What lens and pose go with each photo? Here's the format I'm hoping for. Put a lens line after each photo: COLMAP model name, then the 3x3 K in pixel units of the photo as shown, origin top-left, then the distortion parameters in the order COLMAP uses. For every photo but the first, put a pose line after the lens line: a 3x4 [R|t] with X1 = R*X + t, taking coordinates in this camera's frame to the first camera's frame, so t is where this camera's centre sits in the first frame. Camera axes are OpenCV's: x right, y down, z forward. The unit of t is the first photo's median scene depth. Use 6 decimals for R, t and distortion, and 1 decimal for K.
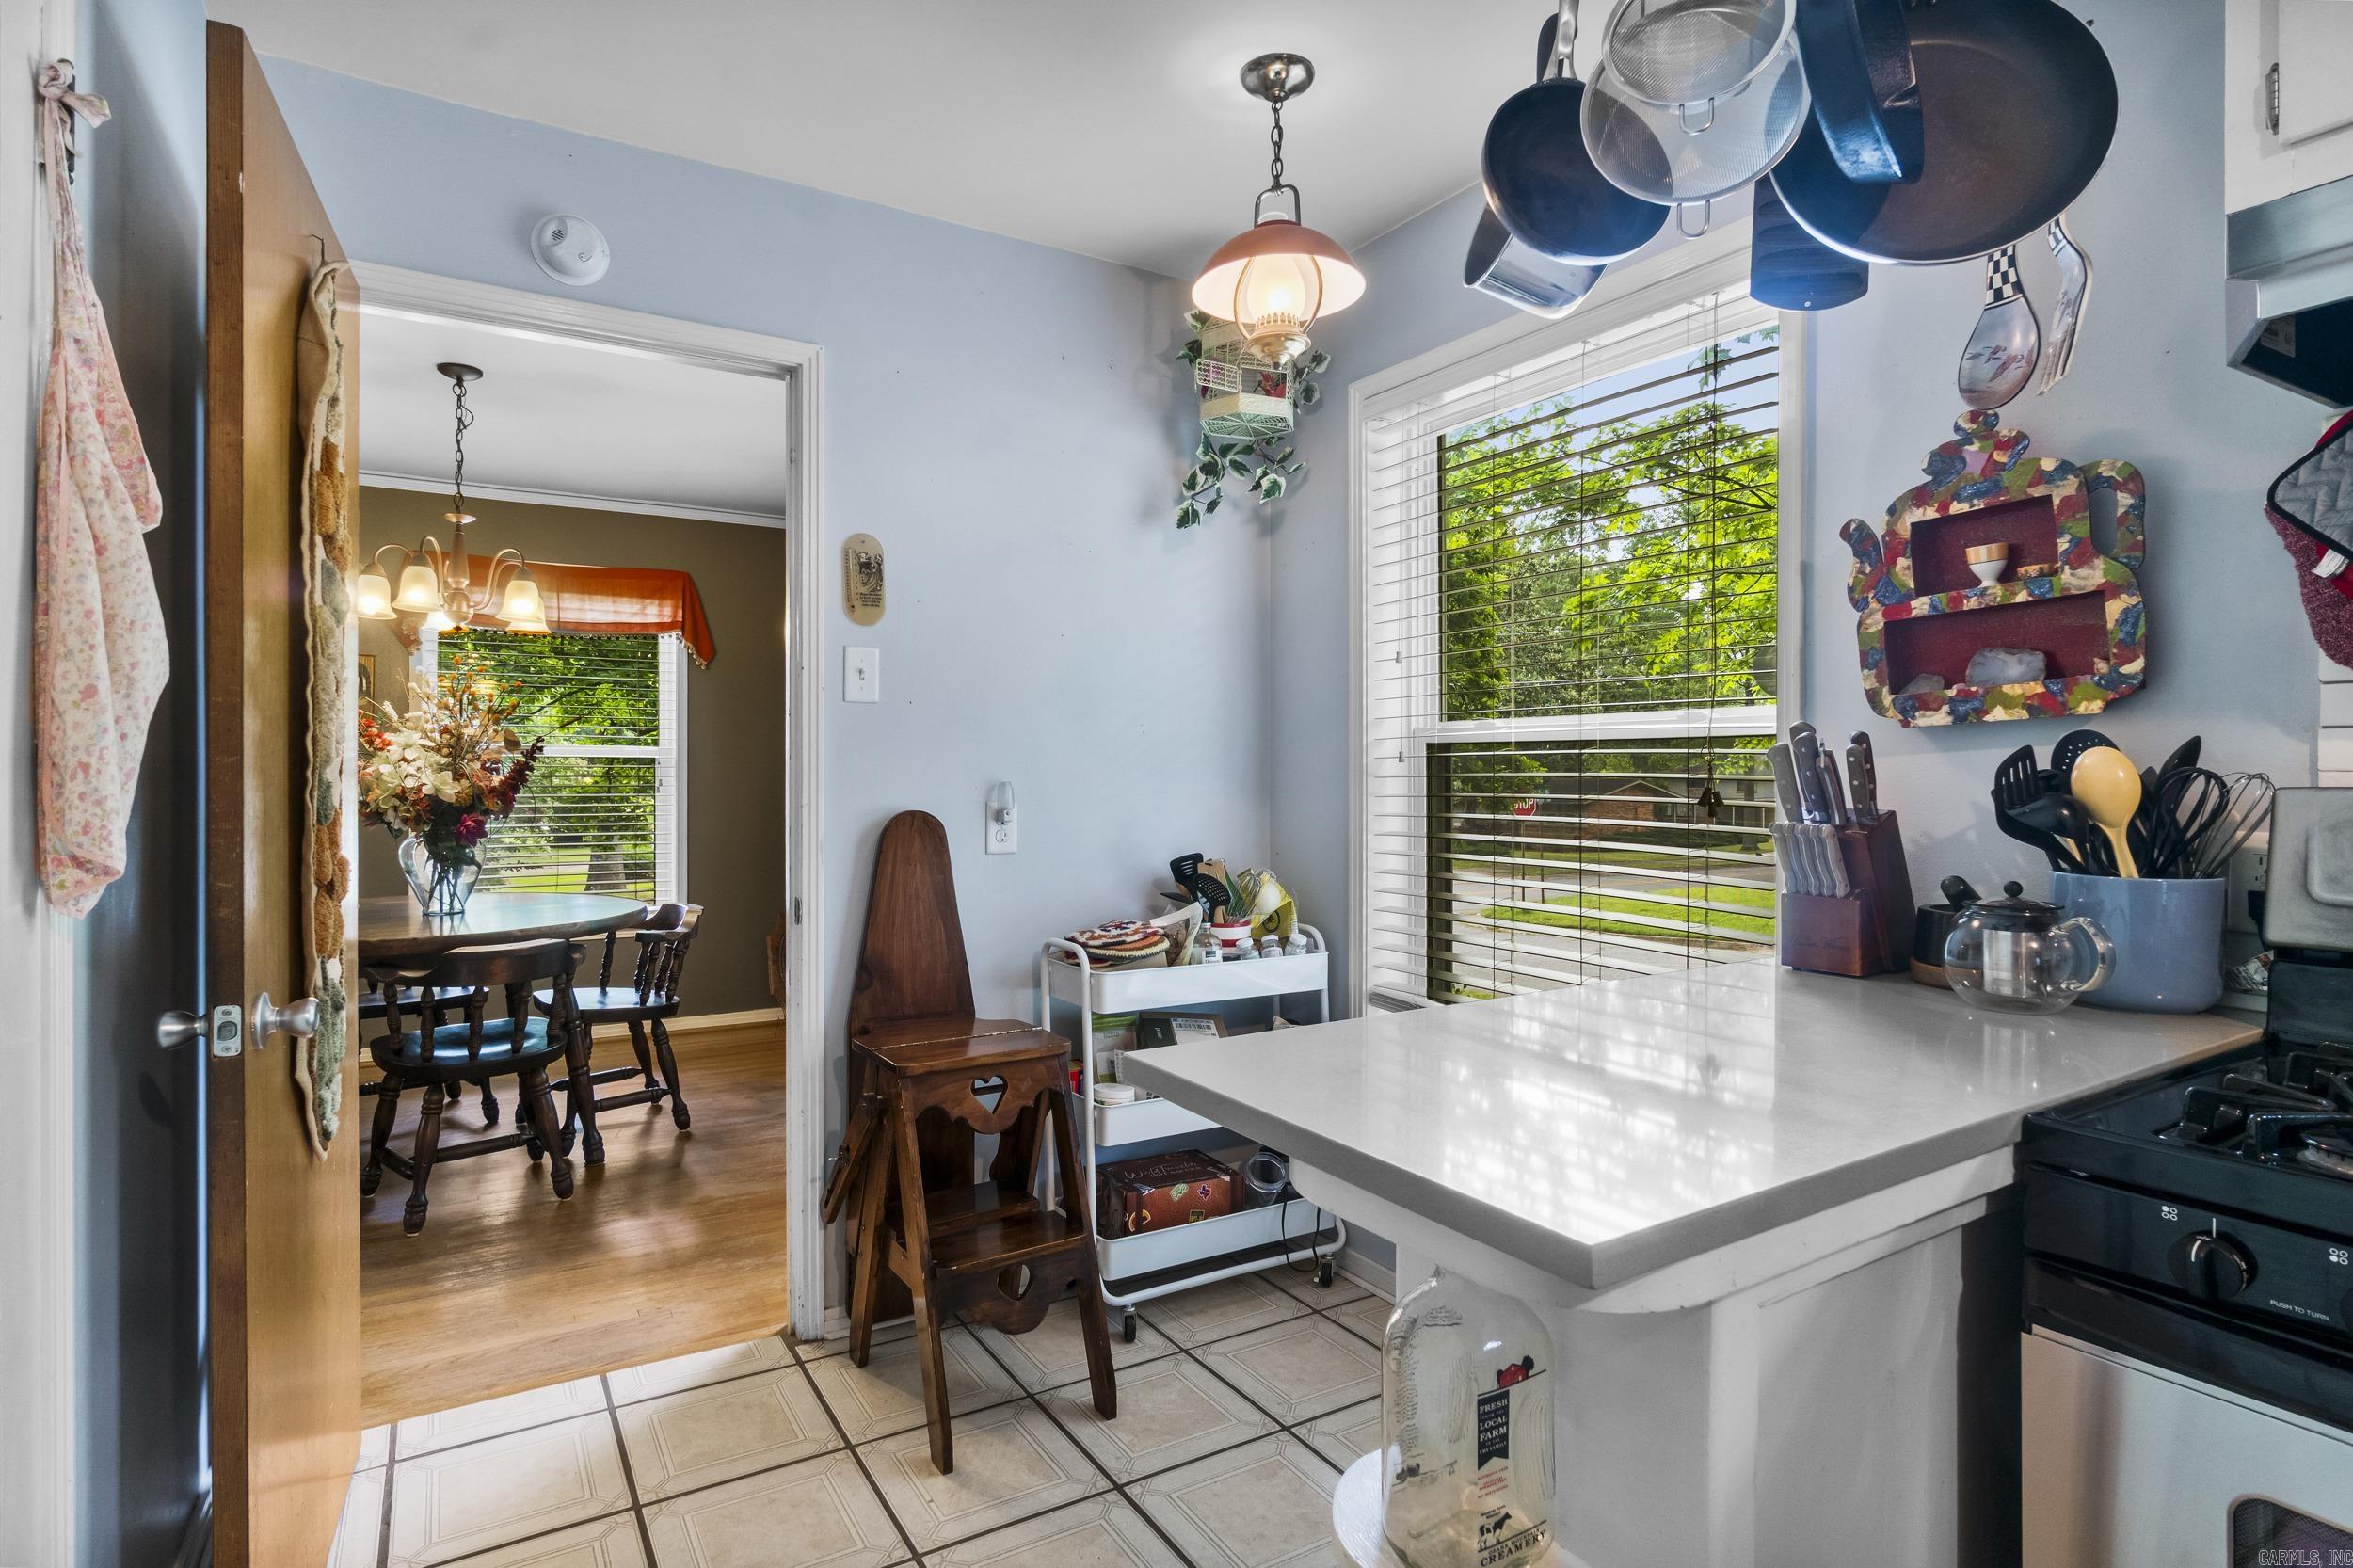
lens RADIAL K [[1195.3, 0, 1175.4], [0, 1195.3, 777.3], [0, 0, 1]] dist [-0.006842, 0.001870]
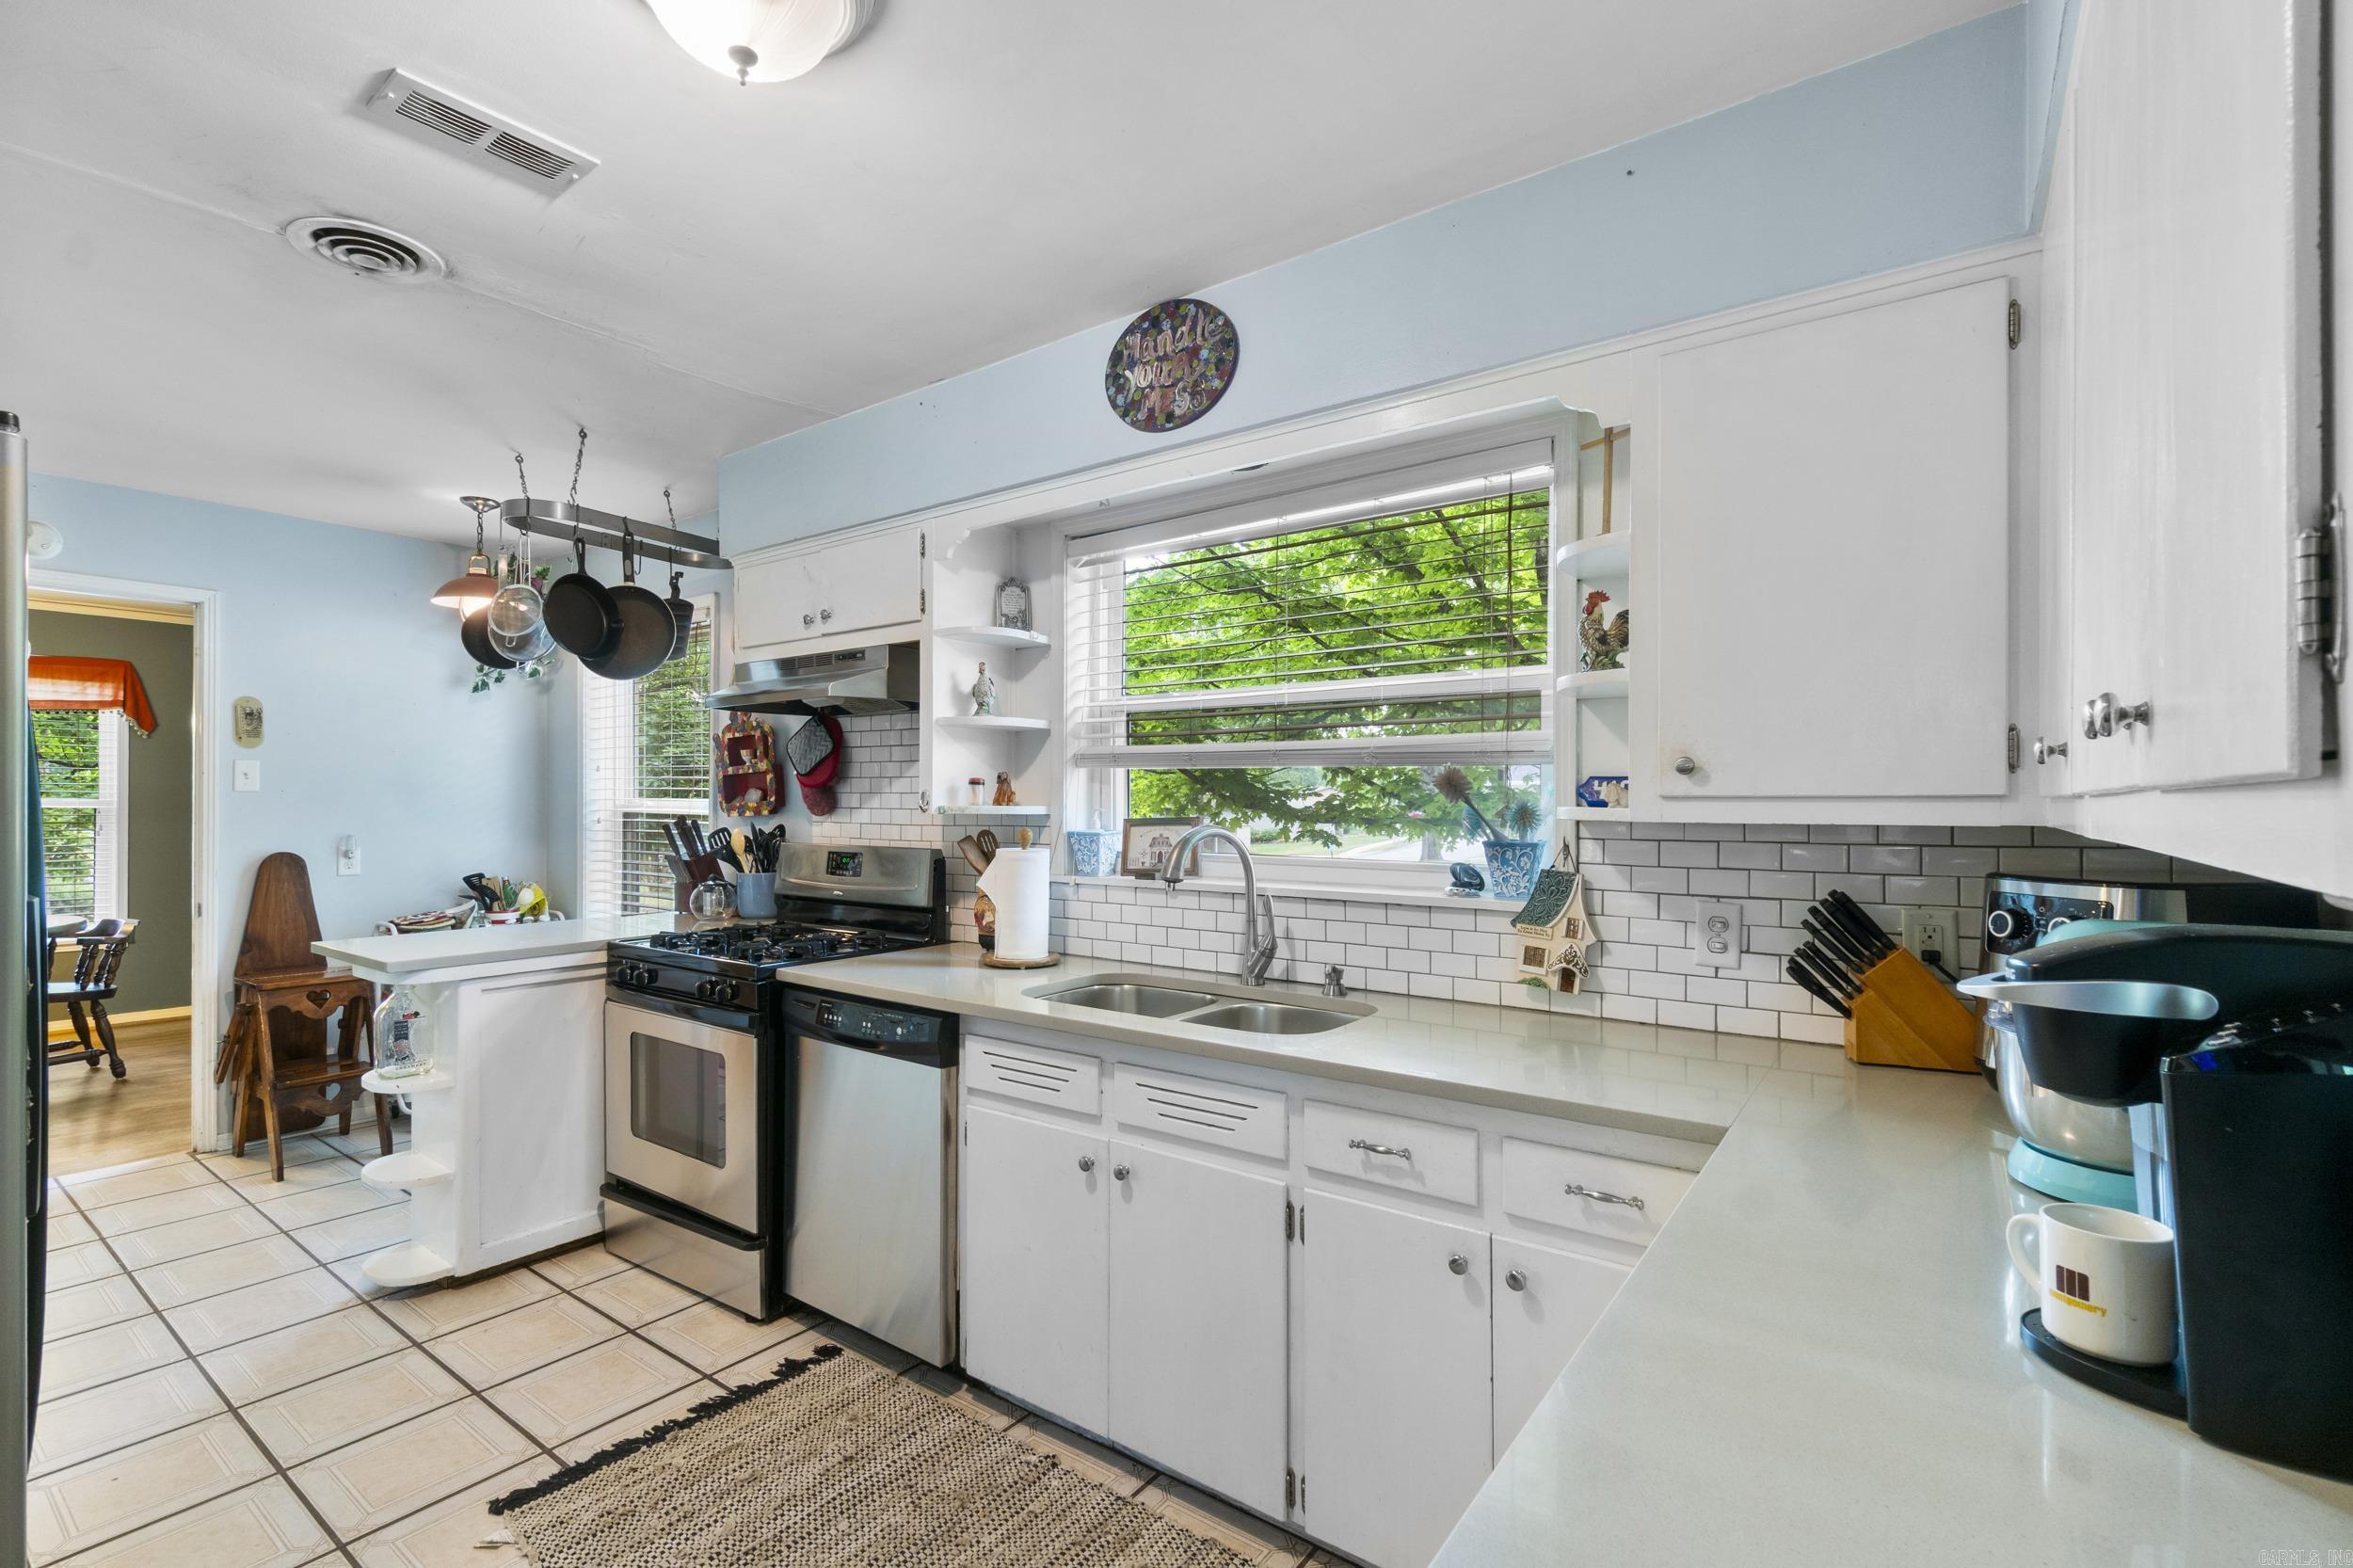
lens RADIAL K [[1045.2, 0, 1153.6], [0, 1045.2, 801.1], [0, 0, 1]] dist [-0.003496, -0.000625]
pose [[0.927578, 0.003742, 0.373612, 0.423658], [-0.002309, 0.999988, -0.004283, -0.046690], [-0.373624, 0.003110, 0.927575, -0.972967]]
